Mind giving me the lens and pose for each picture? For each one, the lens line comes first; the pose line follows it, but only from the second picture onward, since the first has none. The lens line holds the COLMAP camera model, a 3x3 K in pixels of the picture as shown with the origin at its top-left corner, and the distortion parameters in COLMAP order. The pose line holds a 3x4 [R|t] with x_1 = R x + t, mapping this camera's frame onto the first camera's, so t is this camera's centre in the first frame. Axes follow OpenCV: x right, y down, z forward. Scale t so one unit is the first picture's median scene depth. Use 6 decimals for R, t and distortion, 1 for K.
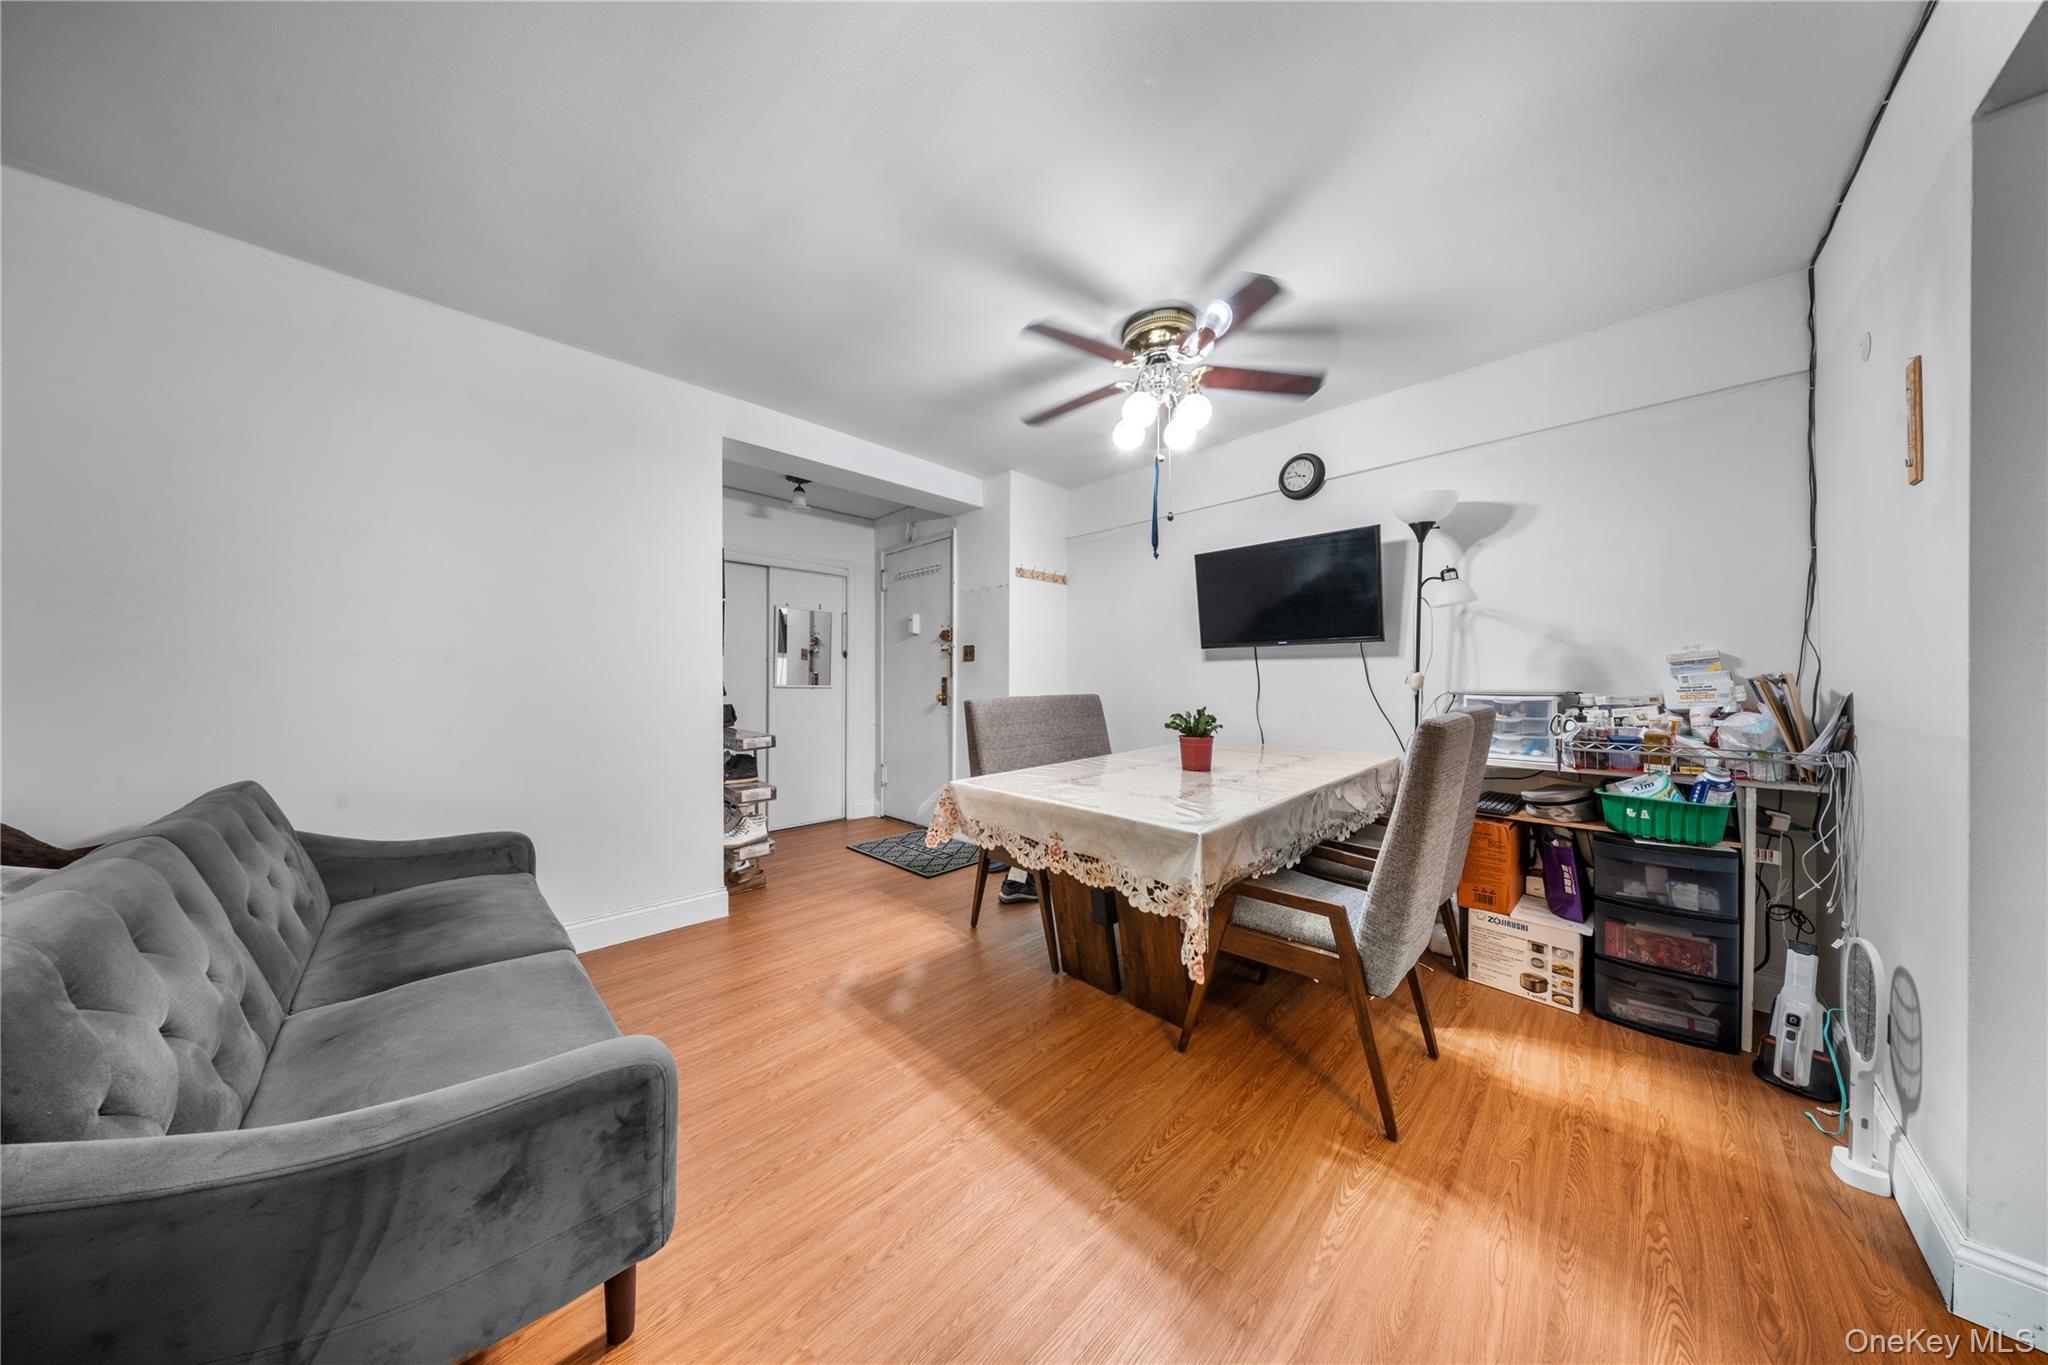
lens RADIAL K [[588.7, 0, 1028.2], [0, 588.7, 666.5], [0, 0, 1]] dist [0.000283, -0.000011]
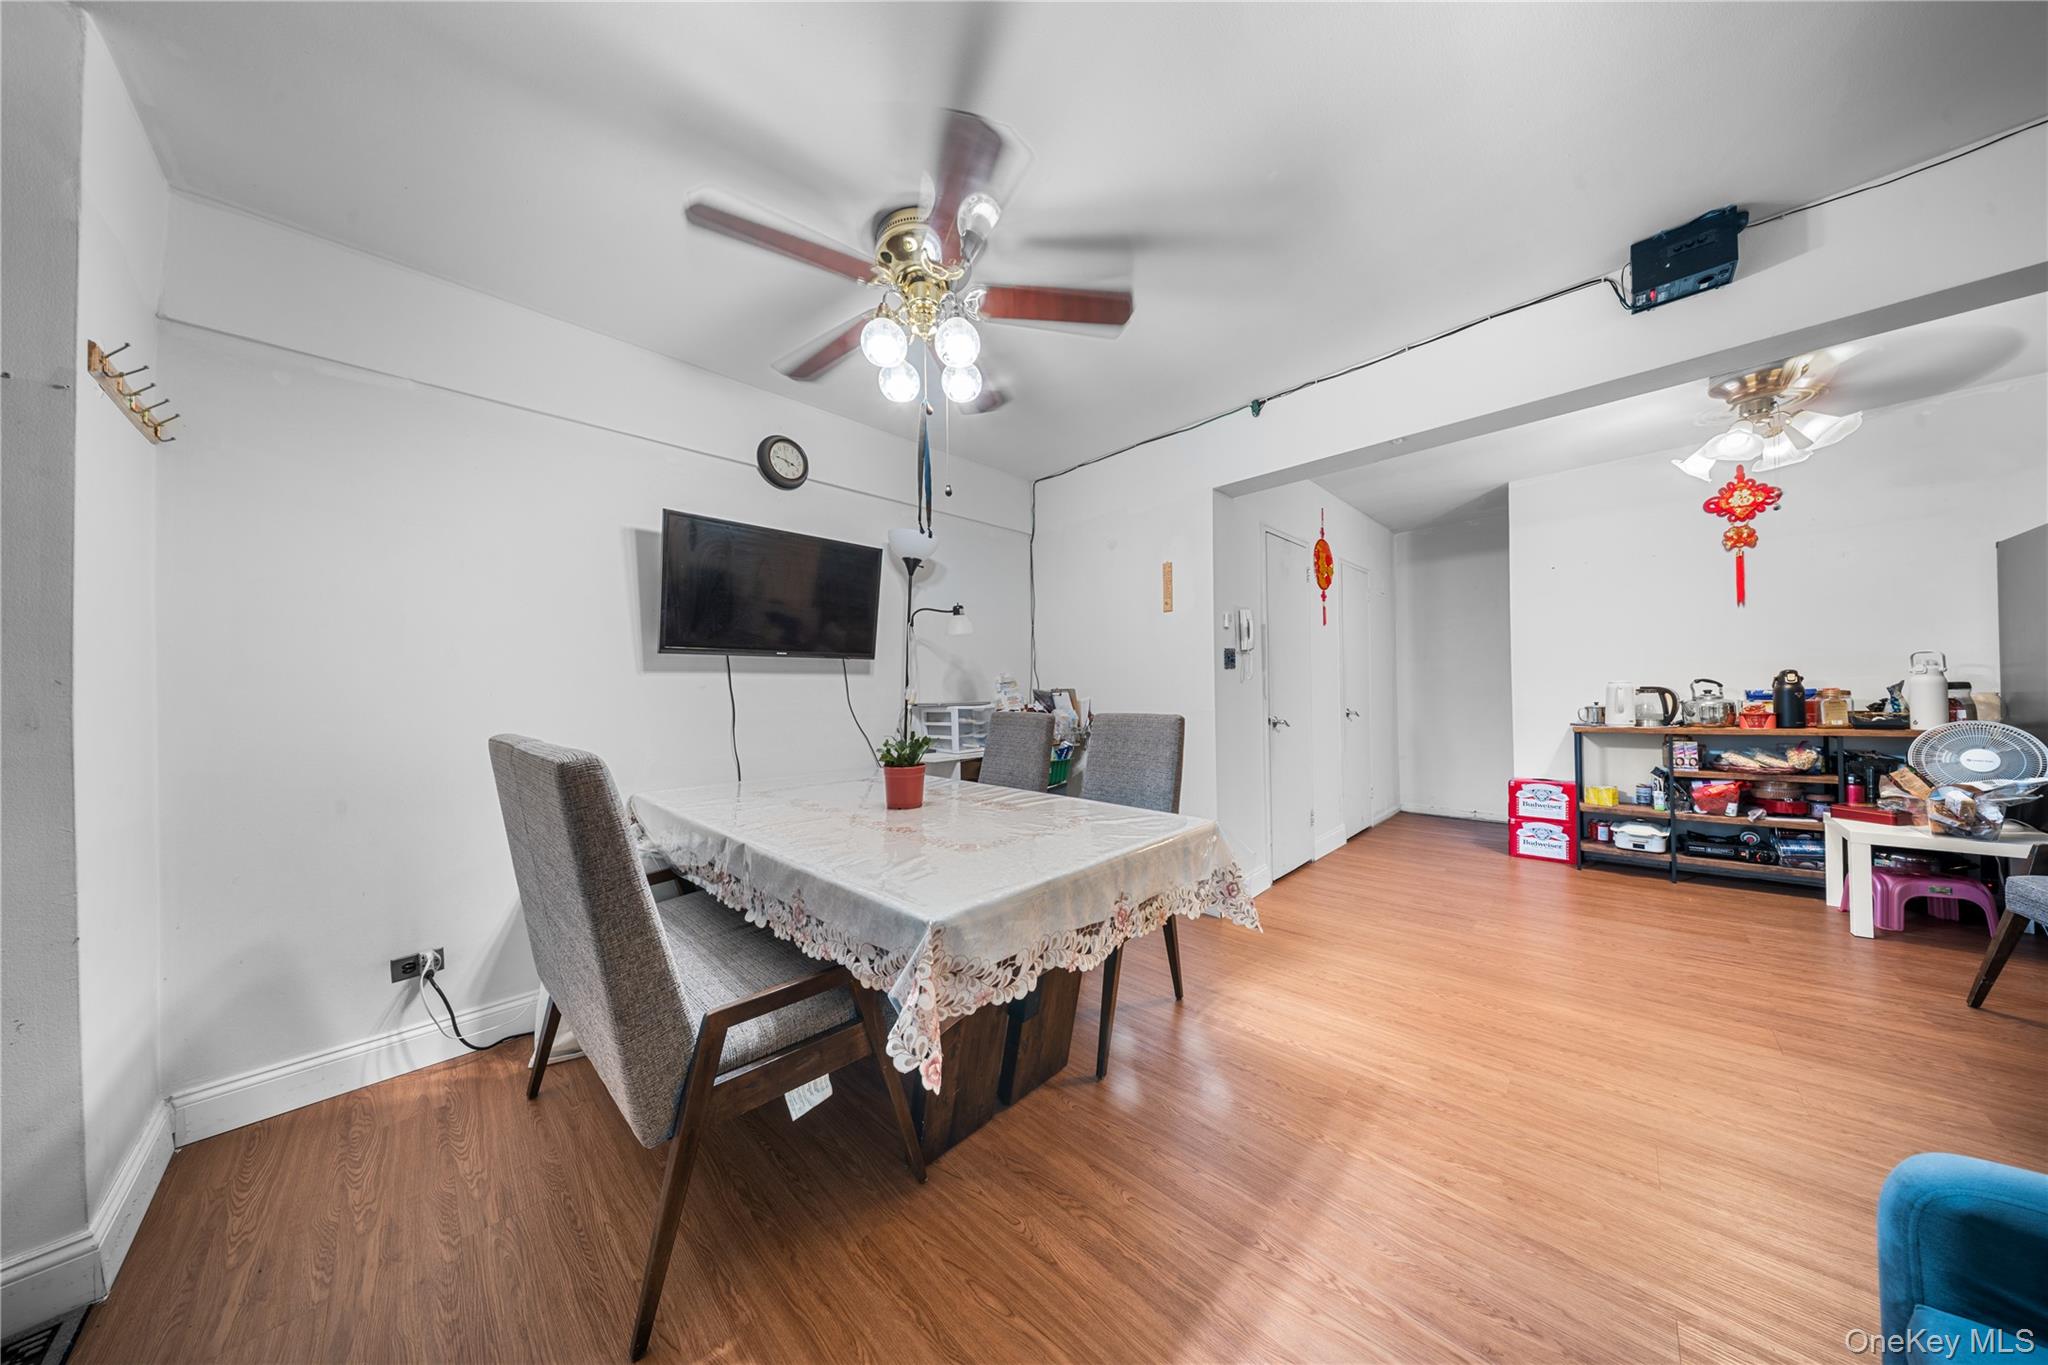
lens RADIAL K [[611.9, 0, 1024.0], [0, 611.9, 682.5], [0, 0, 1]] dist [-0.001025, -0.000091]
pose [[-0.022374, 0.018008, 0.999587, -0.667697], [-0.002633, 0.999833, -0.018071, 0.023830], [-0.999746, -0.003036, -0.022323, 1.031735]]
